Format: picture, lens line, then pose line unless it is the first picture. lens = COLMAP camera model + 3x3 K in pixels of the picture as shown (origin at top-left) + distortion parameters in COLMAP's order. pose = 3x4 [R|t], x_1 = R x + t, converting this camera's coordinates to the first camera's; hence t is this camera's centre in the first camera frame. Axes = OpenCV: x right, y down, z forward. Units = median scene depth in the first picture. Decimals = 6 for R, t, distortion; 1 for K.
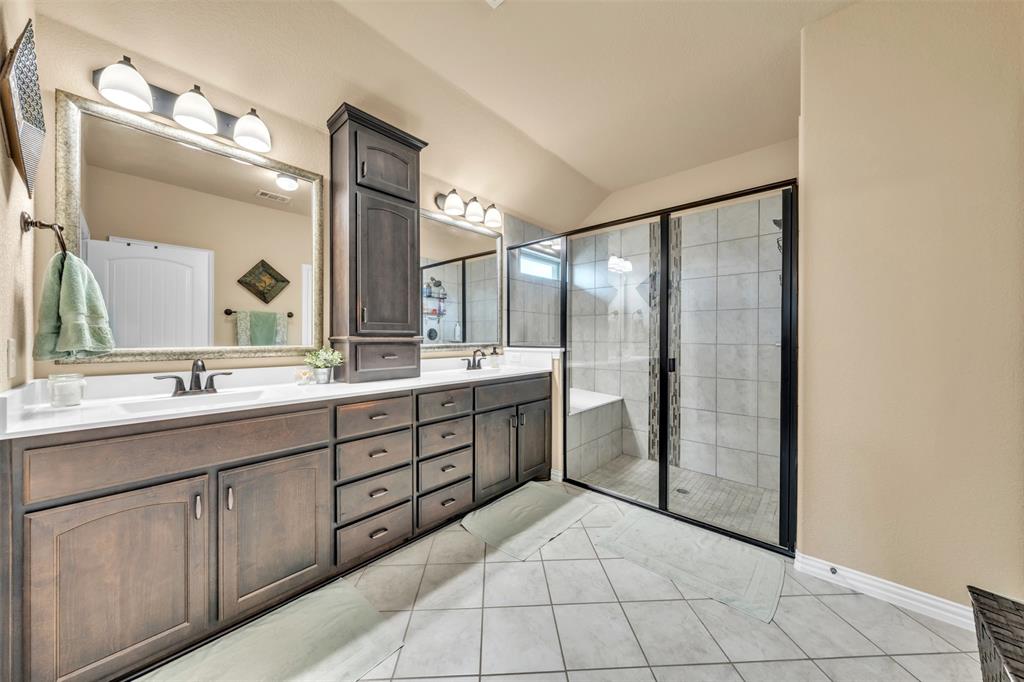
lens RADIAL K [[345.3, 0, 510.4], [0, 345.3, 339.5], [0, 0, 1]] dist [-0.001748, 0.000046]
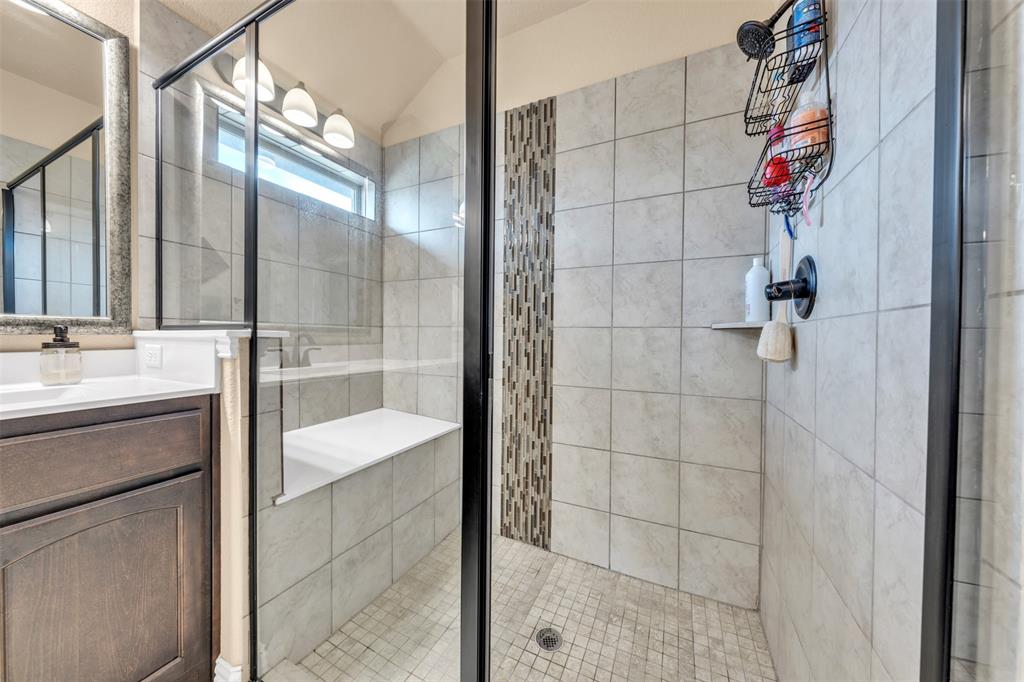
lens RADIAL K [[345.3, 0, 512.4], [0, 345.3, 340.1], [0, 0, 1]] dist [-0.001748, 0.000046]
pose [[0.958931, 0.002816, 0.283624, 0.283743], [-0.005226, 0.999956, 0.007743, 0.029238], [-0.283590, -0.008907, 0.958904, 0.507003]]
